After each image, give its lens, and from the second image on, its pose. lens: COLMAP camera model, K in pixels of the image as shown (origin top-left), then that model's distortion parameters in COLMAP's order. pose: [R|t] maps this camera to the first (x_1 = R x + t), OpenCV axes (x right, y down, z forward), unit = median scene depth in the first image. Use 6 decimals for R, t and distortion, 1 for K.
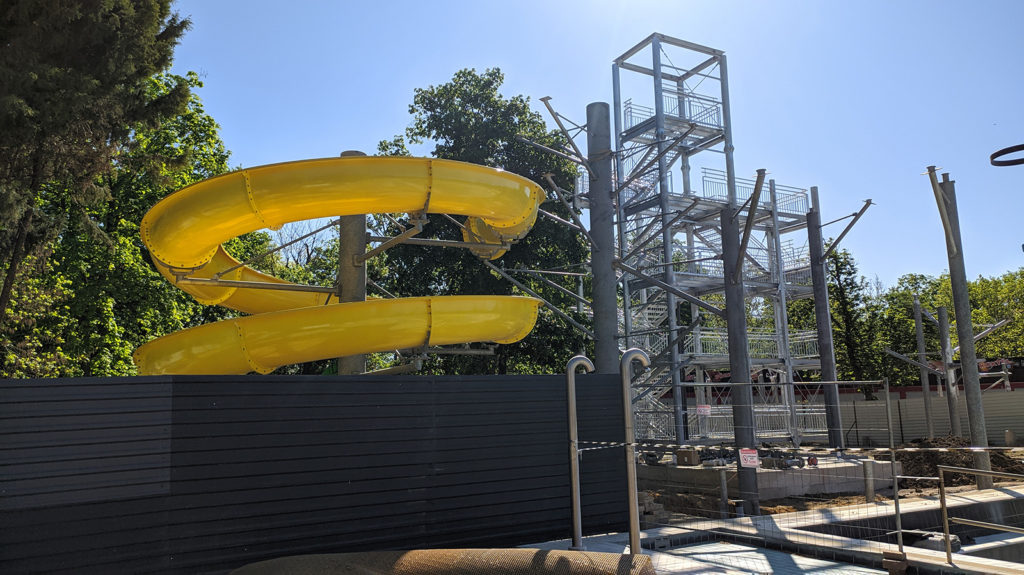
lens RADIAL K [[757.1, 0, 512.4], [0, 757.1, 289.6], [0, 0, 1]] dist [0.034161, -0.005794]
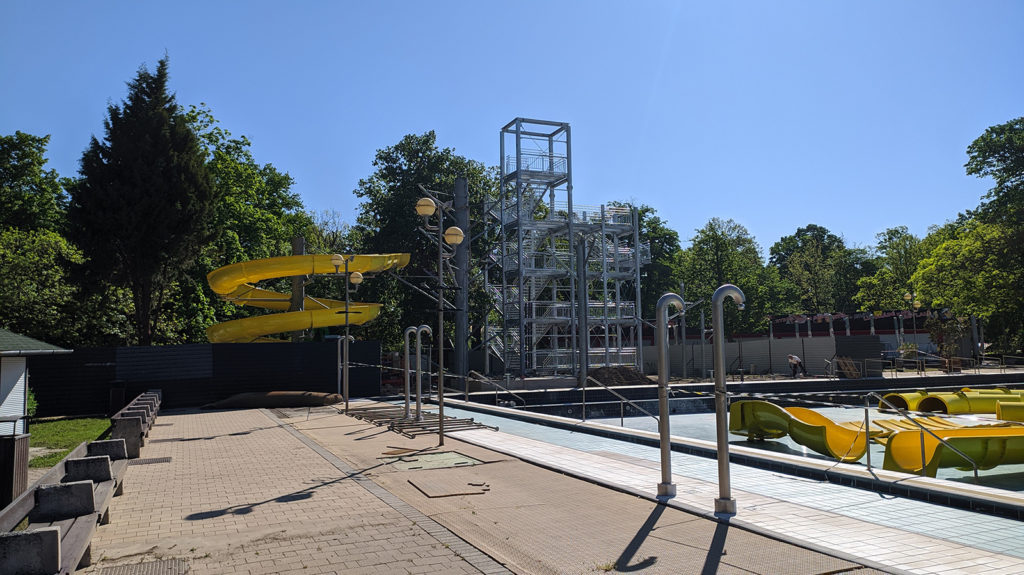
lens RADIAL K [[757.1, 0, 505.6], [0, 757.1, 293.4], [0, 0, 1]] dist [0.034161, -0.005794]
pose [[0.993716, 0.000172, -0.111928, 0.317748], [0.009659, 0.996137, 0.087285, -0.102174], [0.111511, -0.087817, 0.989876, -0.564306]]
